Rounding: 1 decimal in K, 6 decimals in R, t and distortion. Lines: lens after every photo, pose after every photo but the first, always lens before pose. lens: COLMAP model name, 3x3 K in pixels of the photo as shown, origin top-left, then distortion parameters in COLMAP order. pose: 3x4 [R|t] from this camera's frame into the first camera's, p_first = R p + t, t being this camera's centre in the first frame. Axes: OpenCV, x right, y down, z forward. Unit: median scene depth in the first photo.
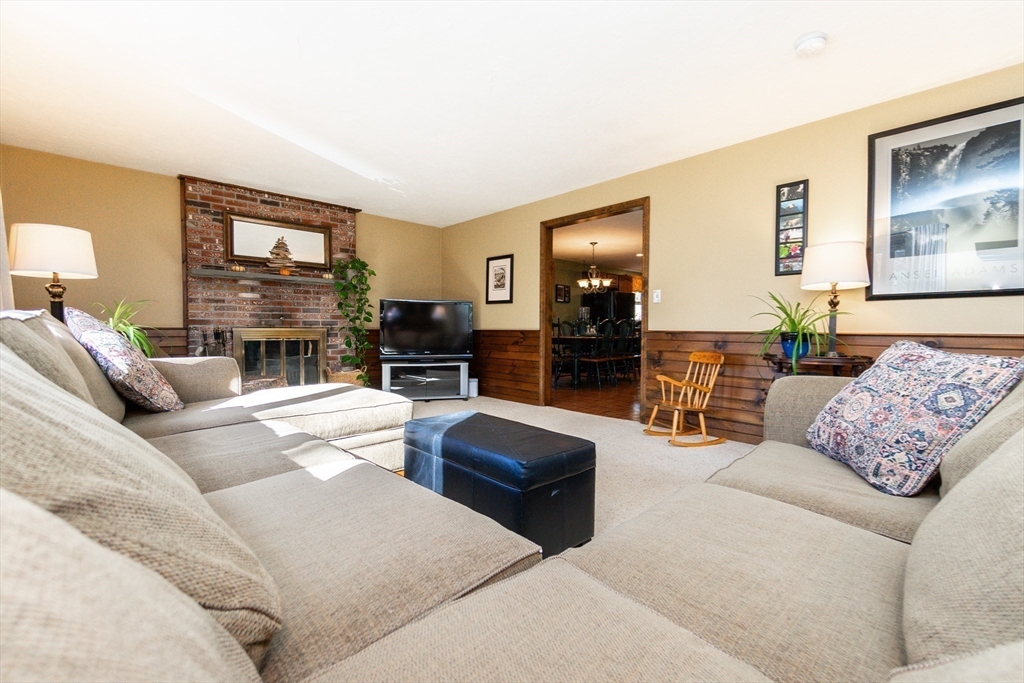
lens RADIAL K [[448.7, 0, 515.5], [0, 448.7, 344.3], [0, 0, 1]] dist [0.000727, 0.000075]
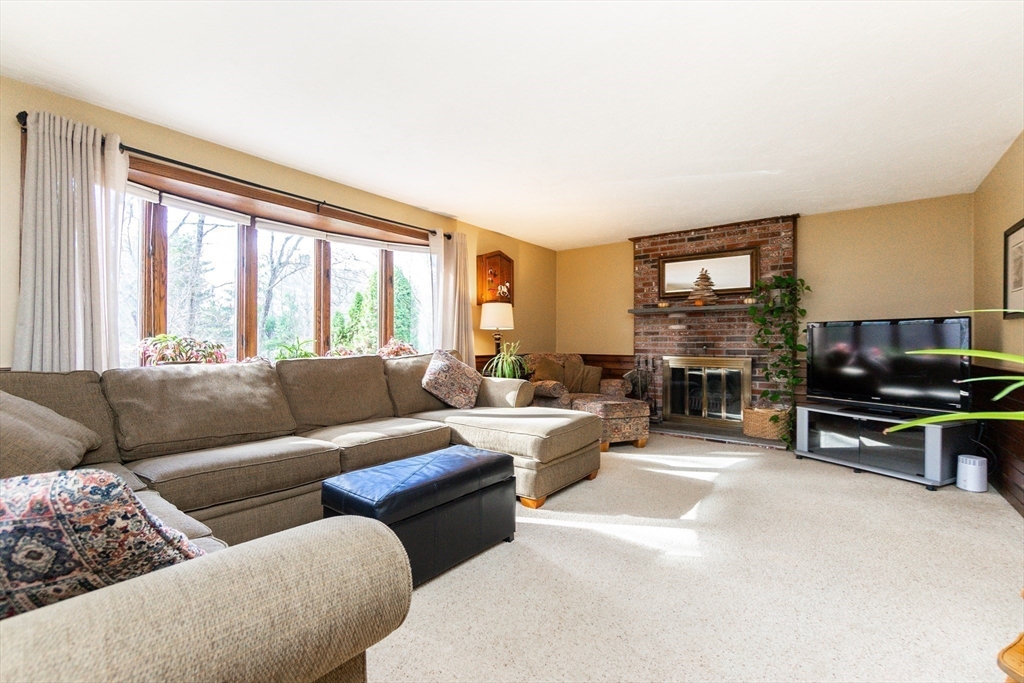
lens RADIAL K [[448.7, 0, 515.0], [0, 448.7, 341.3], [0, 0, 1]] dist [0.000727, 0.000075]
pose [[0.147553, -0.007727, -0.989024, 0.430244], [-0.039325, 0.999133, -0.013673, -0.041311], [0.988272, 0.040911, 0.147122, 0.425294]]
